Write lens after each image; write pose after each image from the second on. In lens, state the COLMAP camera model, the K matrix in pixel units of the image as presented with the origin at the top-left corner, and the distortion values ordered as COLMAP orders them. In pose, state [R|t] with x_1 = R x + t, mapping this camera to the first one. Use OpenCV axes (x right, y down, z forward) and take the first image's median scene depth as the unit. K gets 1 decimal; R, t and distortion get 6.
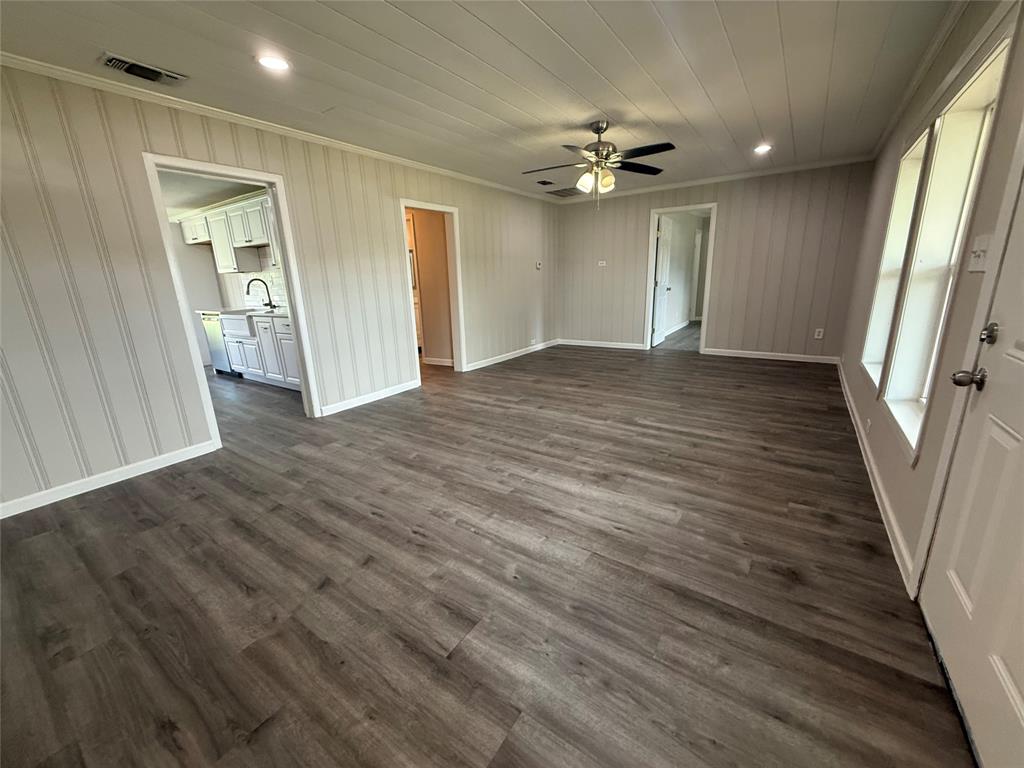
lens RADIAL K [[407.7, 0, 512.0], [0, 407.7, 384.0], [0, 0, 1]] dist [-0.000184, 0.000135]
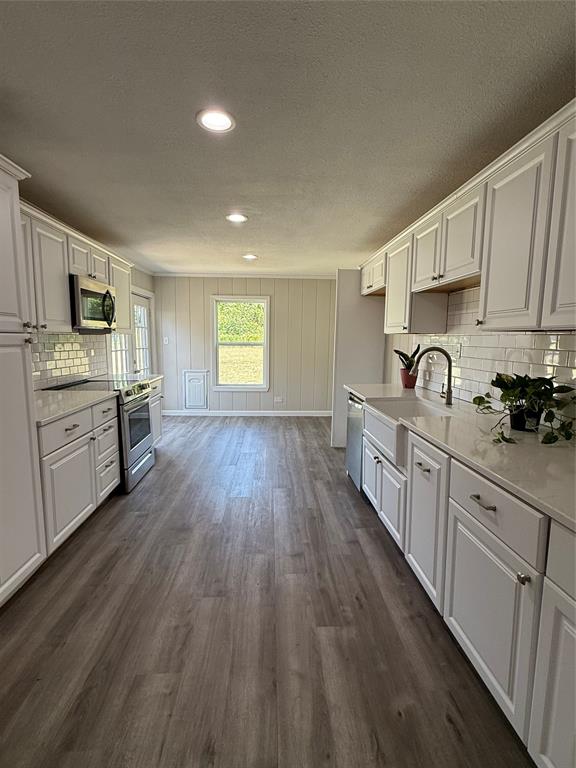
lens RADIAL K [[365.1, 0, 288.0], [0, 365.1, 384.0], [0, 0, 1]] dist [0.000126, -0.000155]
pose [[0.612923, 0.145220, -0.776683, -0.363120], [-0.232840, 0.972513, -0.001912, -0.164752], [0.755057, 0.182015, 0.629889, 0.557524]]
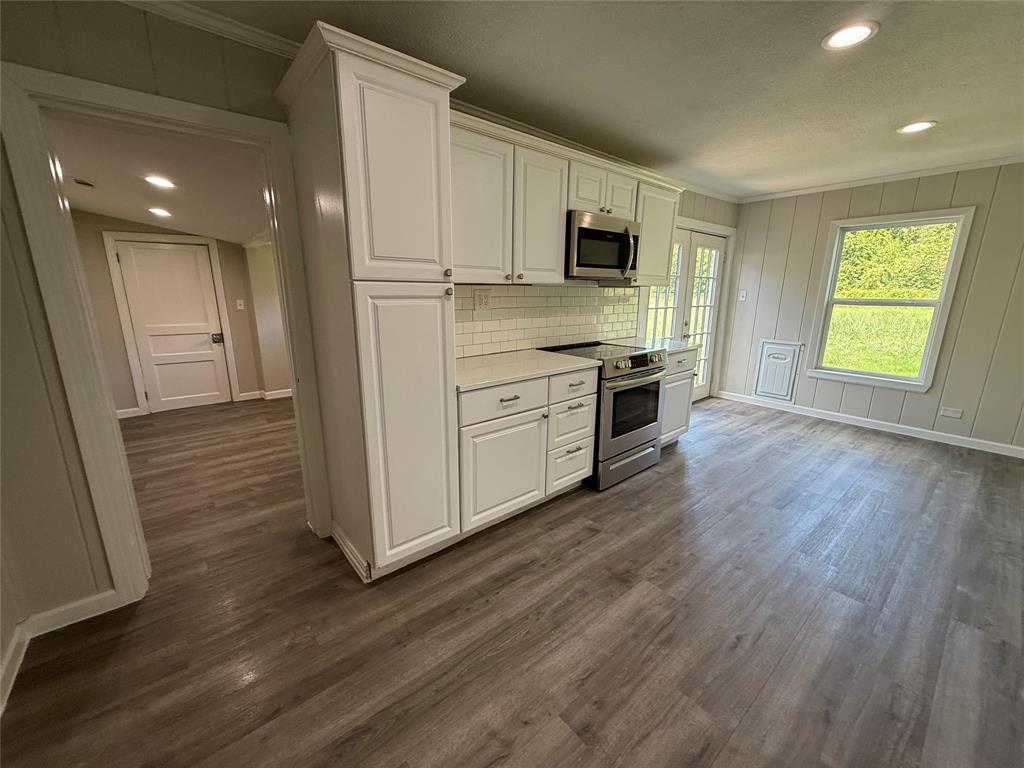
lens RADIAL K [[407.7, 0, 512.0], [0, 407.7, 384.0], [0, 0, 1]] dist [-0.000184, 0.000135]
pose [[-0.265664, 0.253673, -0.930093, -0.446557], [-0.238170, 0.917587, 0.318291, -0.188789], [0.934183, 0.306078, -0.183353, 0.673791]]
